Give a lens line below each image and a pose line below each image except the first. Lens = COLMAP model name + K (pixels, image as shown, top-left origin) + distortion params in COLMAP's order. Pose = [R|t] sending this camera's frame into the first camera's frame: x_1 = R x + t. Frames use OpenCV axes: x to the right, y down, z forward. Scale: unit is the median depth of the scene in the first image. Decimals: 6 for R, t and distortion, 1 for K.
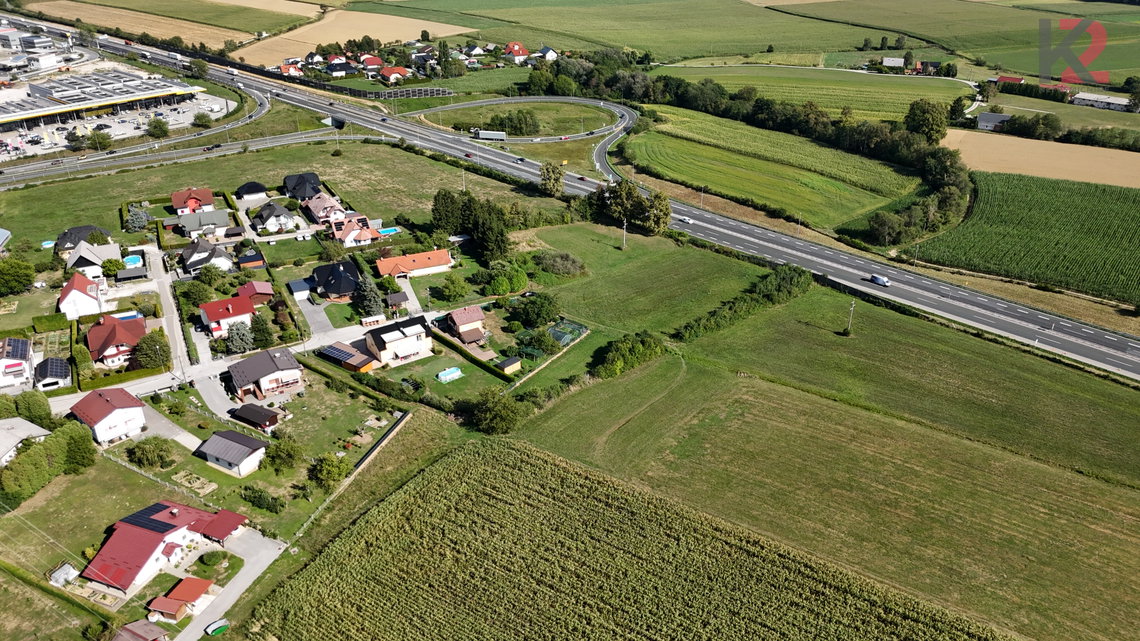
lens RADIAL K [[835.6, 0, 570.0], [0, 835.6, 320.5], [0, 0, 1]] dist [0.063197, -0.064345]
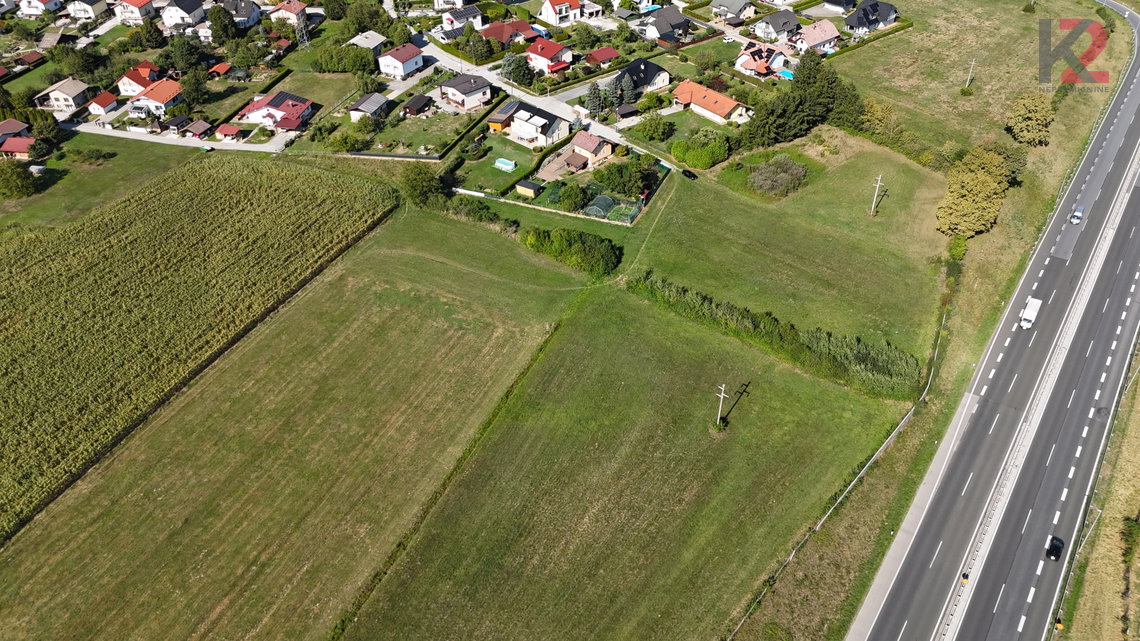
lens RADIAL K [[835.6, 0, 570.0], [0, 835.6, 320.5], [0, 0, 1]] dist [0.063197, -0.064345]
pose [[0.190343, 0.604398, -0.773610, 0.626115], [-0.420079, 0.762373, 0.492261, -0.263464], [0.887301, 0.231279, 0.399007, 0.507036]]
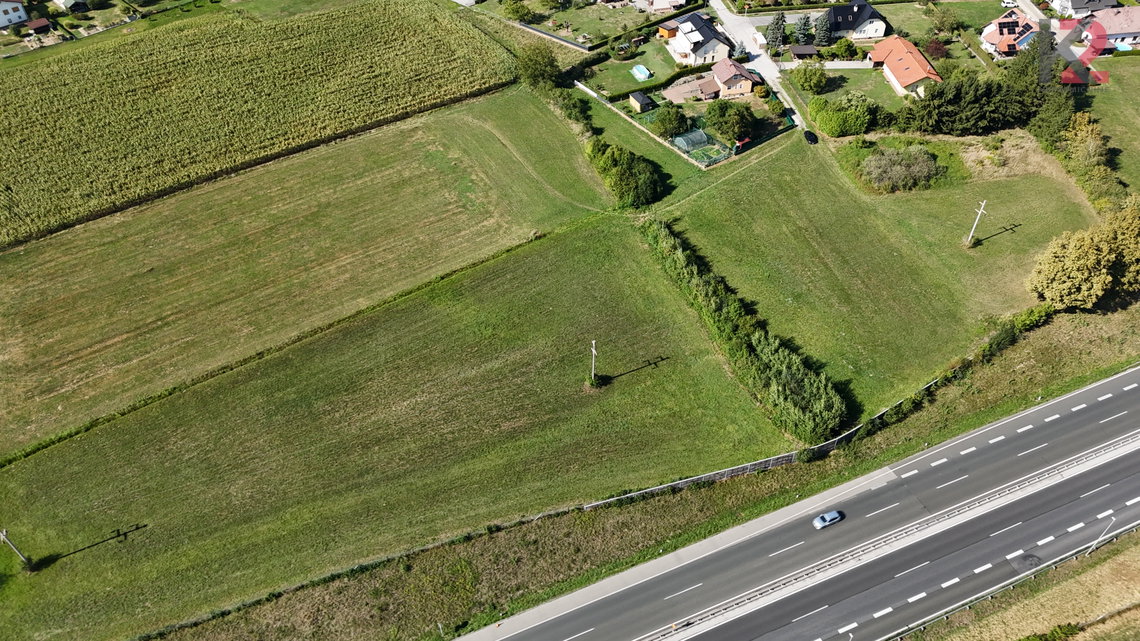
lens RADIAL K [[835.6, 0, 570.0], [0, 835.6, 320.5], [0, 0, 1]] dist [0.063197, -0.064345]
pose [[-0.353350, 0.654119, -0.668784, 0.595737], [-0.408808, 0.535057, 0.739317, -0.383063], [0.841439, 0.534642, 0.078347, 0.747469]]
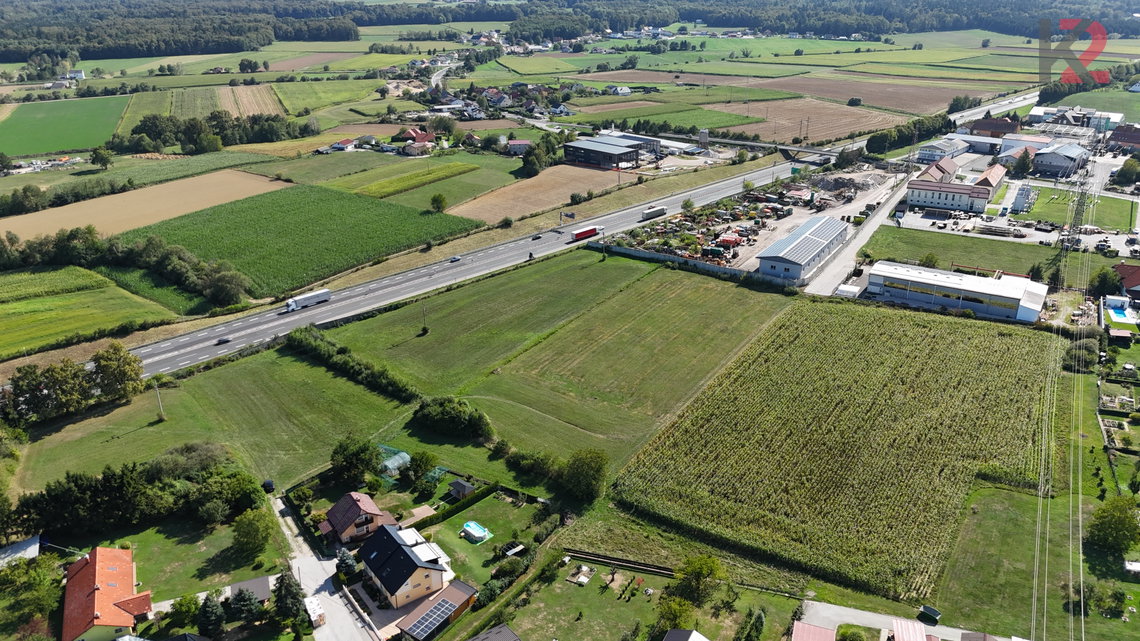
lens RADIAL K [[835.6, 0, 570.0], [0, 835.6, 320.5], [0, 0, 1]] dist [0.063197, -0.064345]
pose [[-0.024853, -0.386192, 0.922084, -0.609843], [0.455022, 0.816914, 0.354408, -0.260713], [-0.890133, 0.428377, 0.155424, 0.520974]]
